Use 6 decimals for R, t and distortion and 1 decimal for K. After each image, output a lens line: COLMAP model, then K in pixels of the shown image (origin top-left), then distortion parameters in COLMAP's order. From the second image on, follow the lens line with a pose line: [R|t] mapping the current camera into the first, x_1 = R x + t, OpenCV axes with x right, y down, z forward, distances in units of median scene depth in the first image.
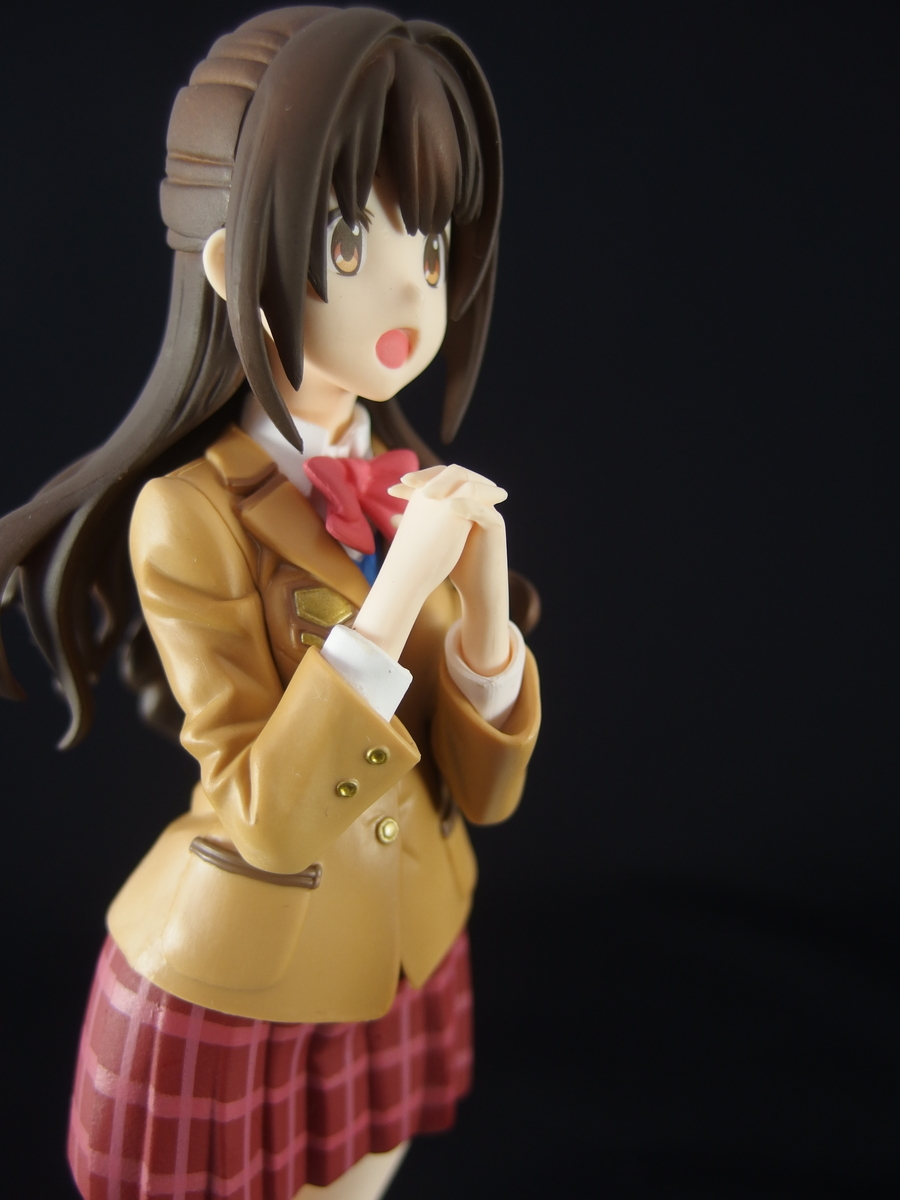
lens RADIAL K [[1014.8, 0, 451.5], [0, 1014.8, 601.5], [0, 0, 1]] dist [-0.078491, 0.022273]
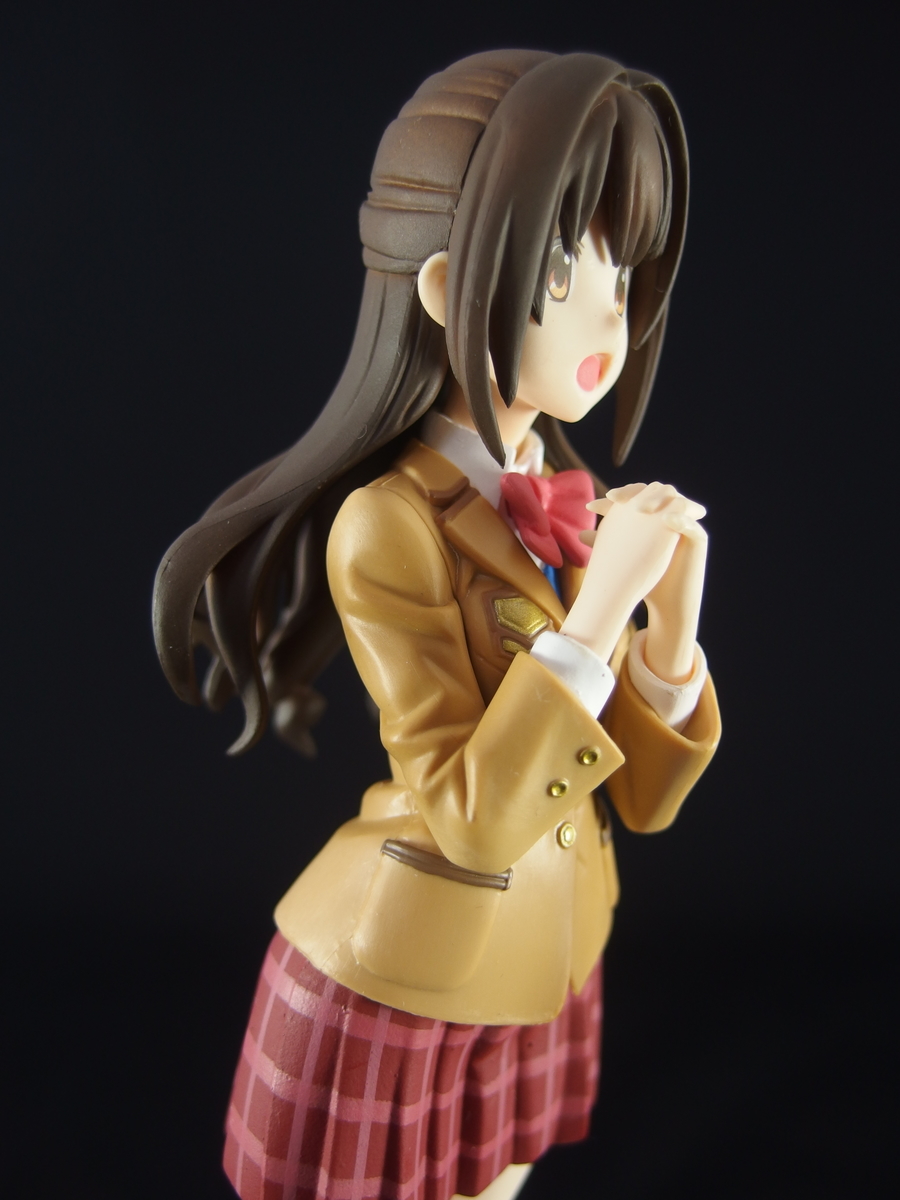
lens RADIAL K [[1014.8, 0, 446.7], [0, 1014.8, 602.0], [0, 0, 1]] dist [-0.078491, 0.022273]
pose [[0.998817, 0.021285, 0.043711, -0.244447], [-0.019218, 0.998702, -0.047165, 0.041376], [-0.044659, 0.046269, 0.997930, -0.035224]]
